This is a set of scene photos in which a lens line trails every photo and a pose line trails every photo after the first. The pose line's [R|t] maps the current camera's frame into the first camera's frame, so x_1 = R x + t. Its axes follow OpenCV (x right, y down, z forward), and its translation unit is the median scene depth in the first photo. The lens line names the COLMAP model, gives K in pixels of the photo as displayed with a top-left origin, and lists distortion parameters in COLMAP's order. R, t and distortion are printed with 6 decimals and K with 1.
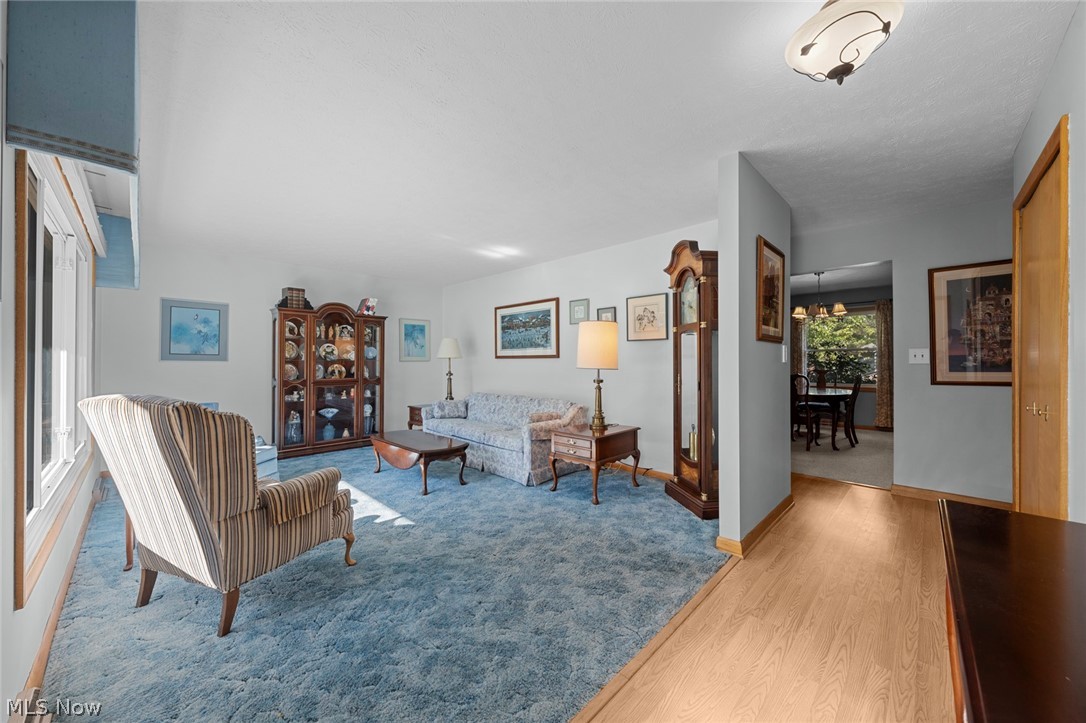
lens RADIAL K [[386.6, 0, 546.7], [0, 386.6, 359.5], [0, 0, 1]] dist [0.001122, -0.000336]
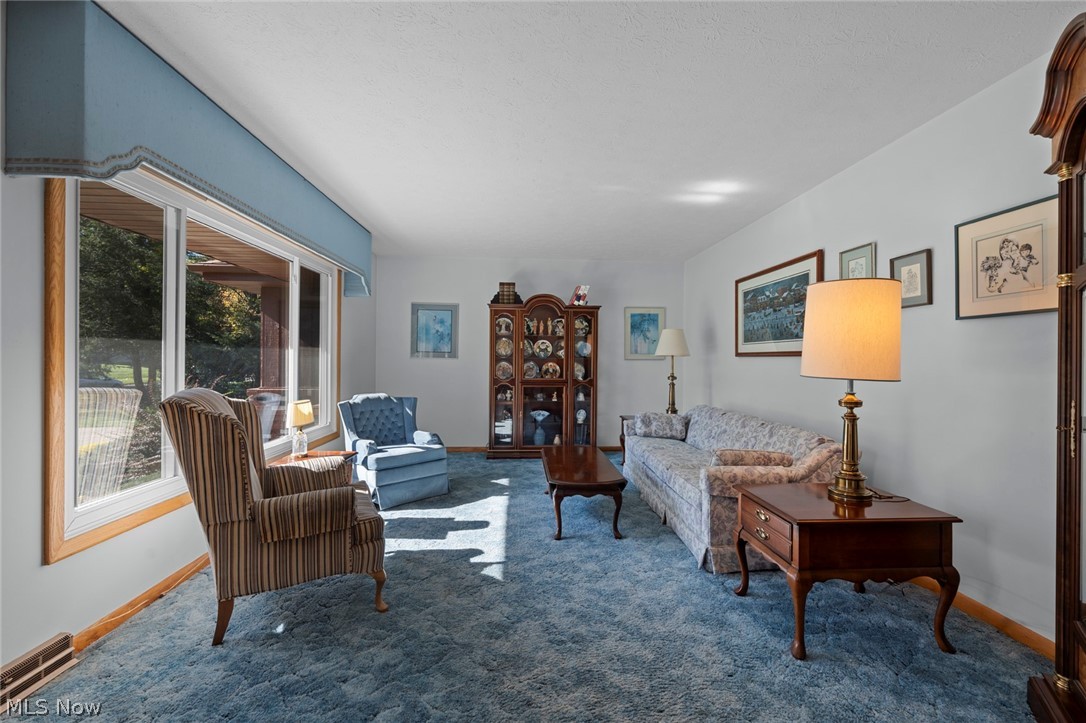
lens RADIAL K [[448.8, 0, 553.8], [0, 448.8, 361.1], [0, 0, 1]] dist [-0.000908, -0.000175]
pose [[0.745628, 0.009953, -0.666288, 0.213825], [-0.004263, 0.999939, 0.010167, -0.001909], [0.666349, -0.004741, 0.745625, 0.298397]]
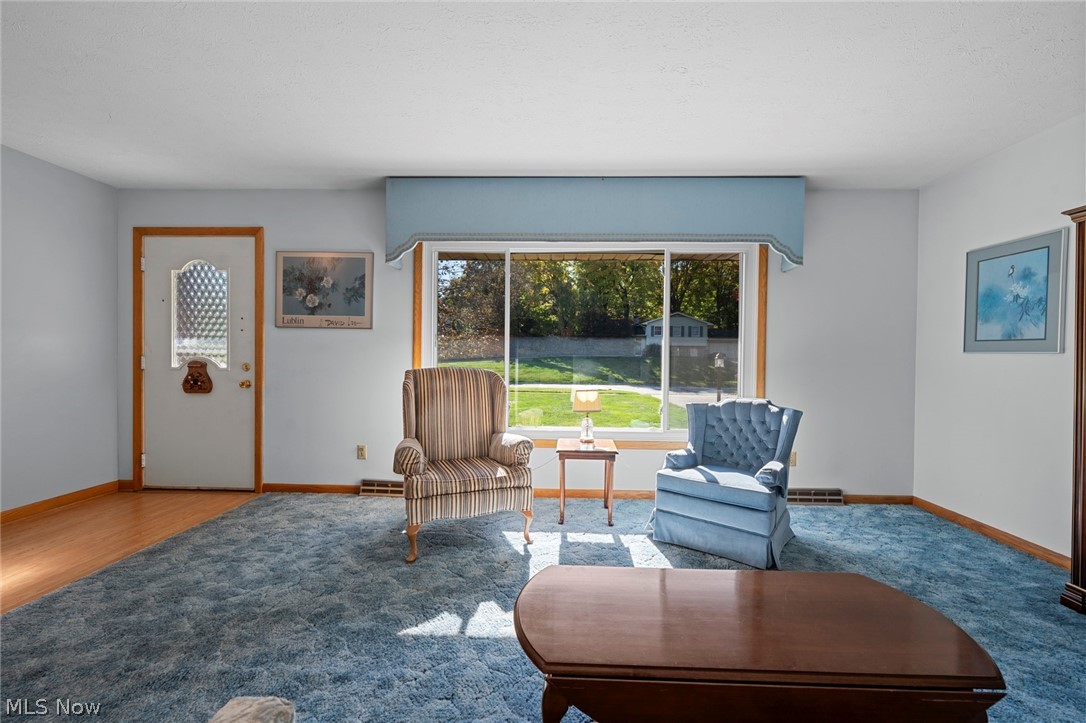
lens RADIAL K [[448.8, 0, 549.6], [0, 448.8, 358.6], [0, 0, 1]] dist [-0.000908, -0.000175]
pose [[-0.741880, -0.002859, -0.670526, -0.012455], [-0.007829, 0.999960, 0.004399, 0.015919], [0.670487, 0.008513, -0.741873, 1.124998]]
